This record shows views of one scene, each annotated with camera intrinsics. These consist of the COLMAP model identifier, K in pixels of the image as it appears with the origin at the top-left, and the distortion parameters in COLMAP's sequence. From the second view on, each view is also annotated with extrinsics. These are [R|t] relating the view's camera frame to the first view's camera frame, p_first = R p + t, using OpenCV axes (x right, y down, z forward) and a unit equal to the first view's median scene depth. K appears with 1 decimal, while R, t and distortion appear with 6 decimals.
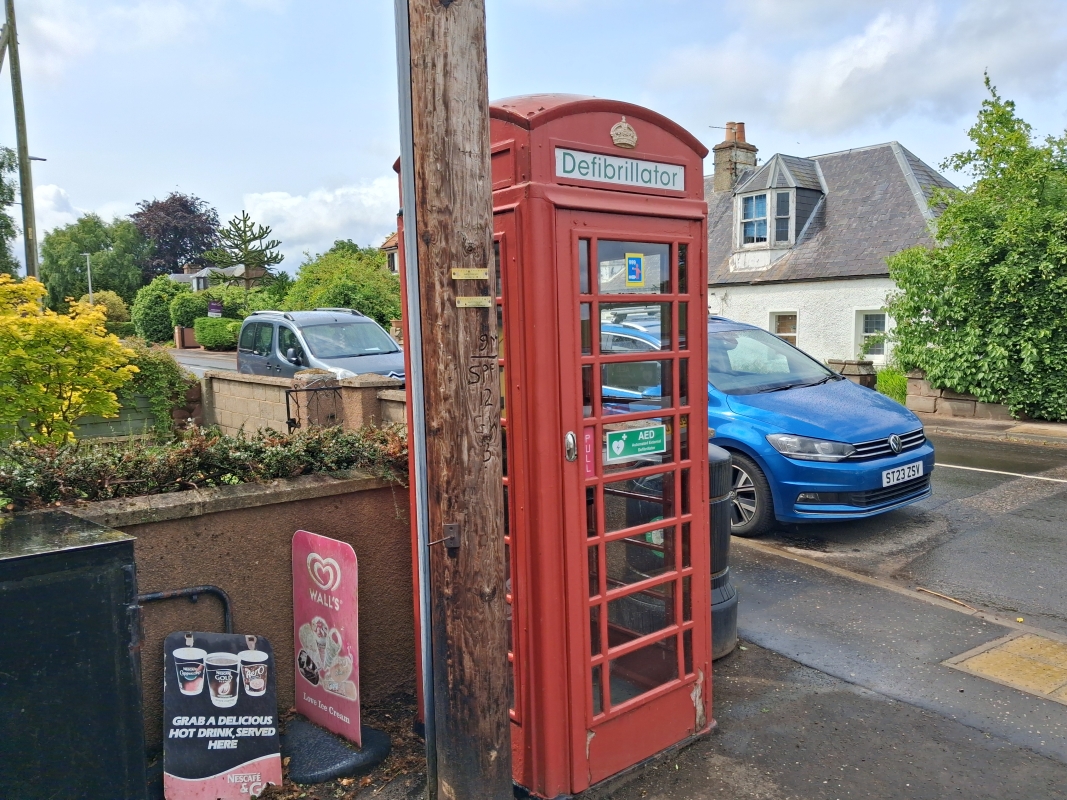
lens RADIAL K [[850.8, 0, 550.6], [0, 850.8, 412.2], [0, 0, 1]] dist [0.008912, -0.088425]
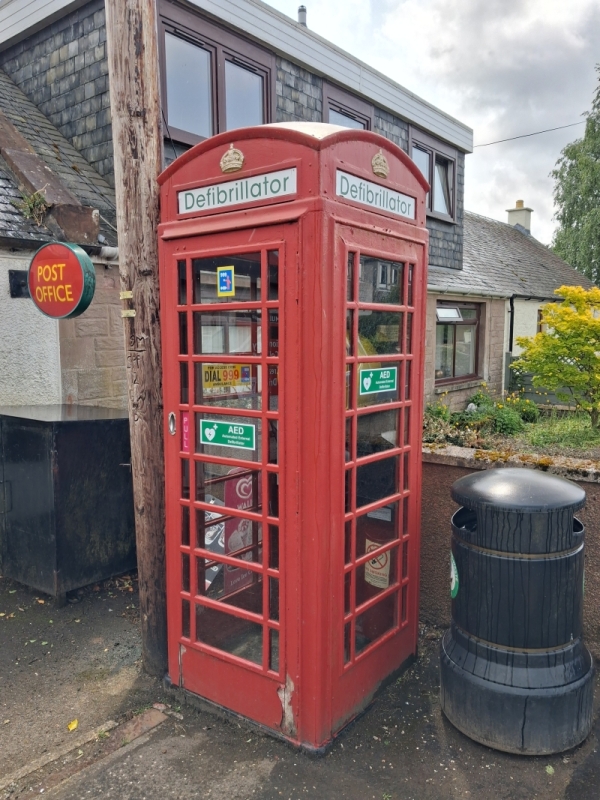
lens RADIAL K [[634.0, 0, 278.8], [0, 634.0, 417.3], [0, 0, 1]] dist [0.007978, -0.012773]
pose [[0.207917, 0.145421, -0.967276, 0.884174], [-0.099539, 0.986899, 0.126975, -0.096570], [0.973069, 0.069882, 0.219668, 0.833855]]
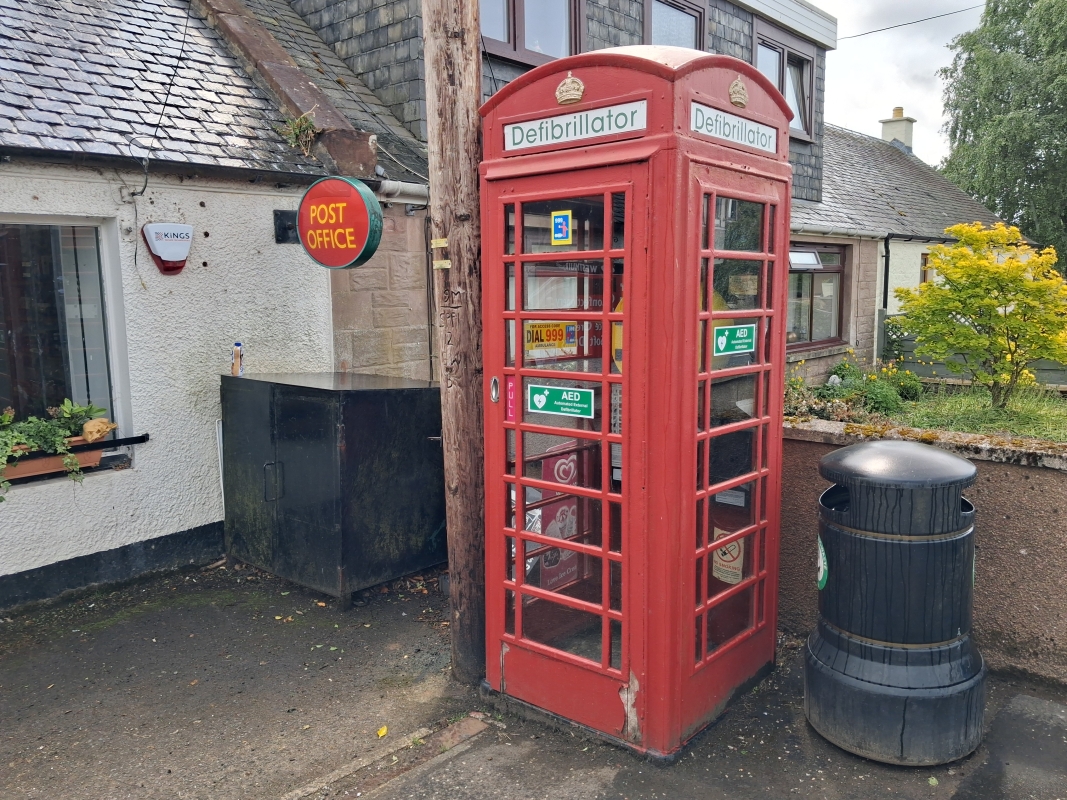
lens RADIAL K [[845.7, 0, 533.5], [0, 845.7, 400.0], [0, 0, 1]] dist [0.007978, -0.012773]
pose [[0.166833, 0.149313, -0.974614, 1.011503], [-0.096612, 0.986186, 0.134548, -0.091657], [0.981240, 0.071713, 0.178954, 0.748384]]
